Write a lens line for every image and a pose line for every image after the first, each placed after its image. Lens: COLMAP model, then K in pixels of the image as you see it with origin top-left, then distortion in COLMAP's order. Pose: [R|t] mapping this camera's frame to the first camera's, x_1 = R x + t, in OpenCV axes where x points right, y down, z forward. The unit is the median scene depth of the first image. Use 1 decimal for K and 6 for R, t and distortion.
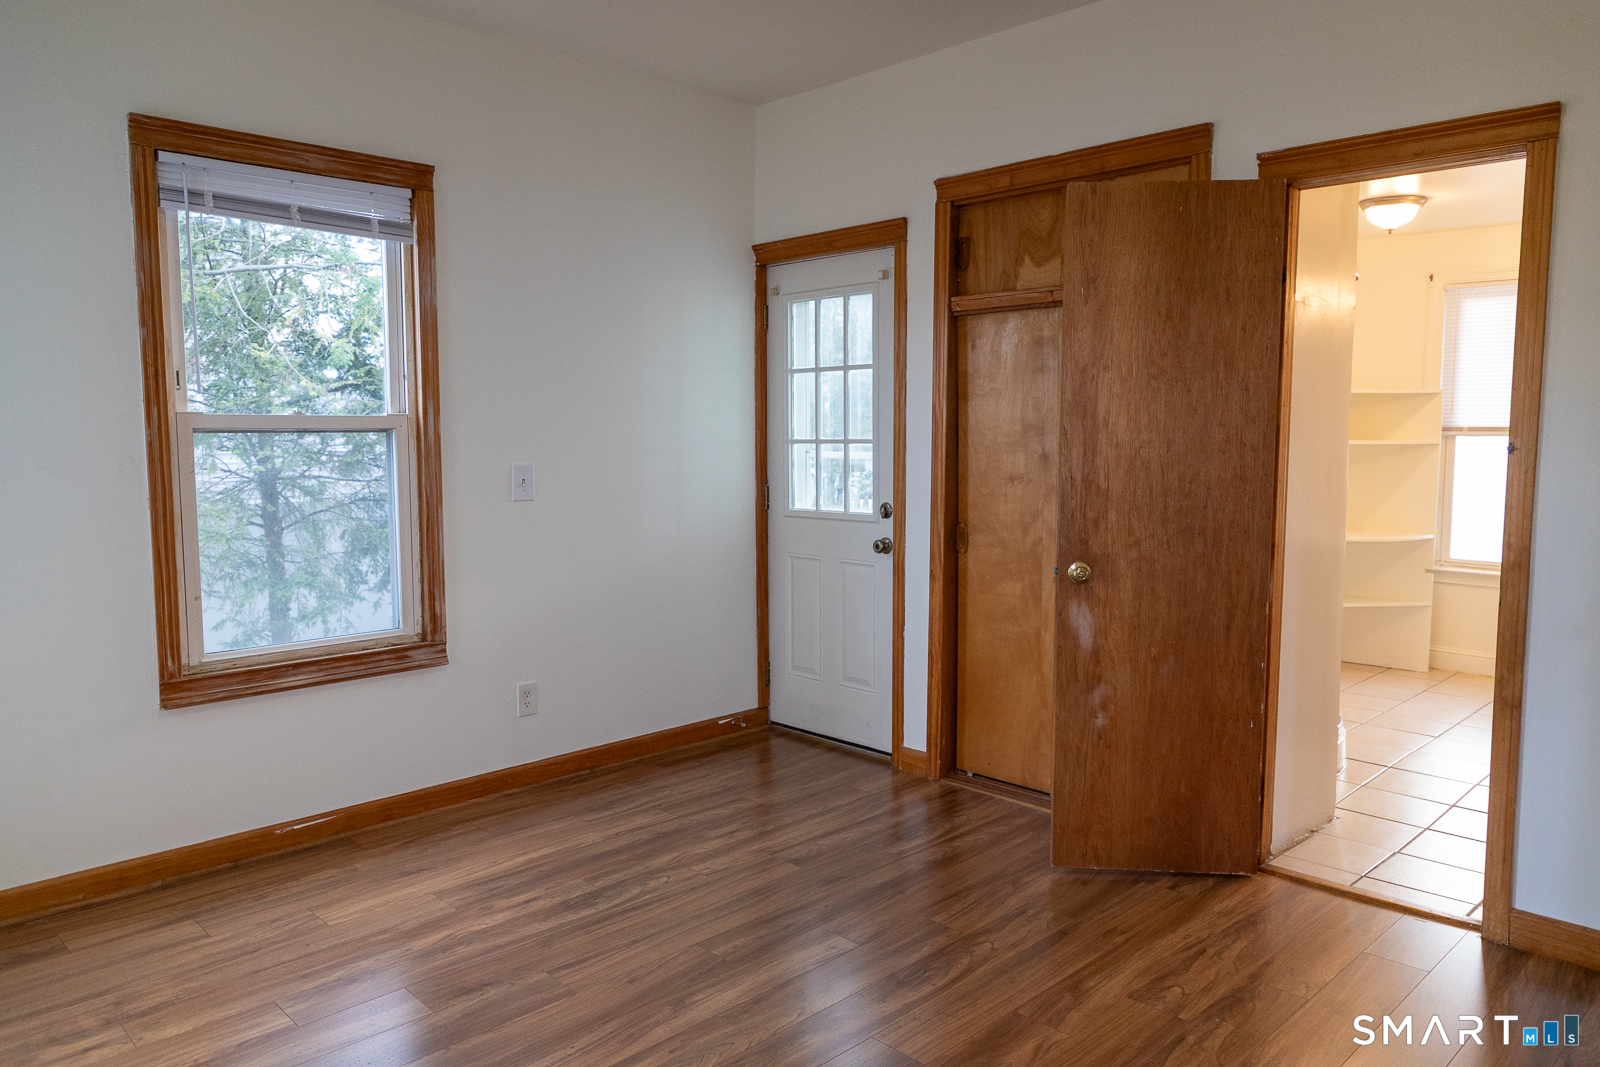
lens RADIAL K [[1126.0, 0, 804.3], [0, 1126.0, 530.4], [0, 0, 1]] dist [0.007470, -0.003458]
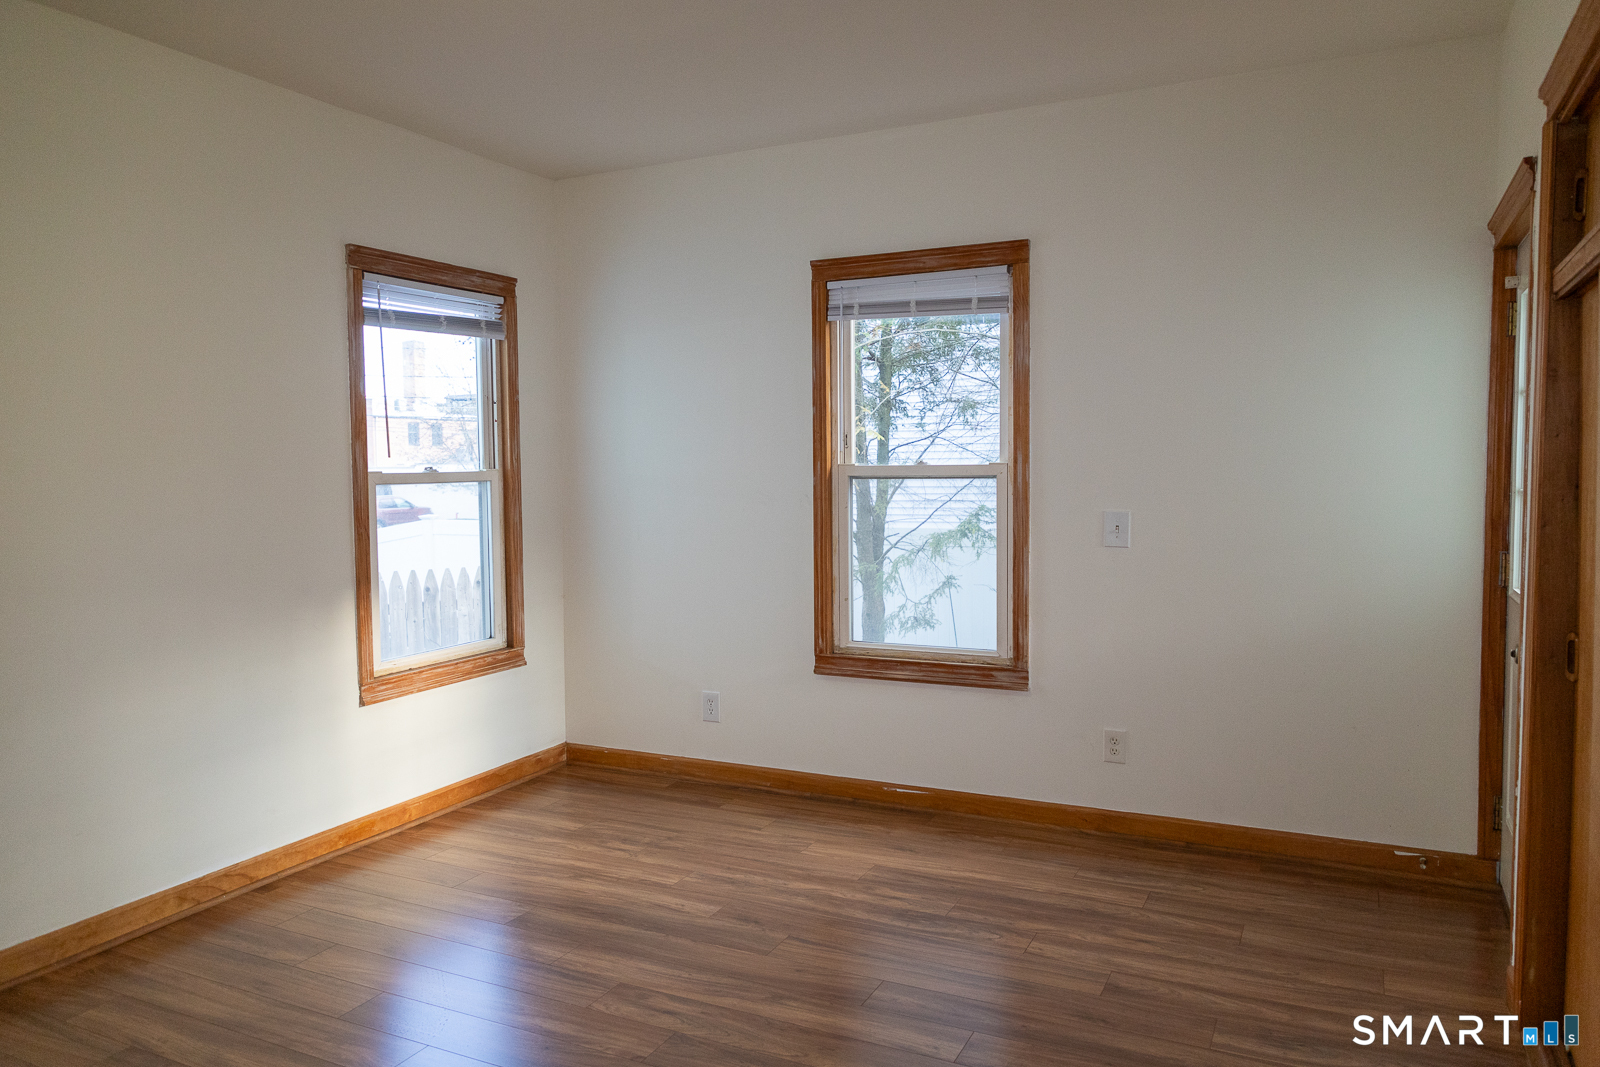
lens RADIAL K [[1126.0, 0, 807.0], [0, 1126.0, 527.4], [0, 0, 1]] dist [0.007470, -0.003458]
pose [[0.320301, 0.053090, -0.945827, 0.720490], [-0.075481, 0.996684, 0.030384, -0.063402], [0.944304, 0.061660, 0.323246, 0.493021]]
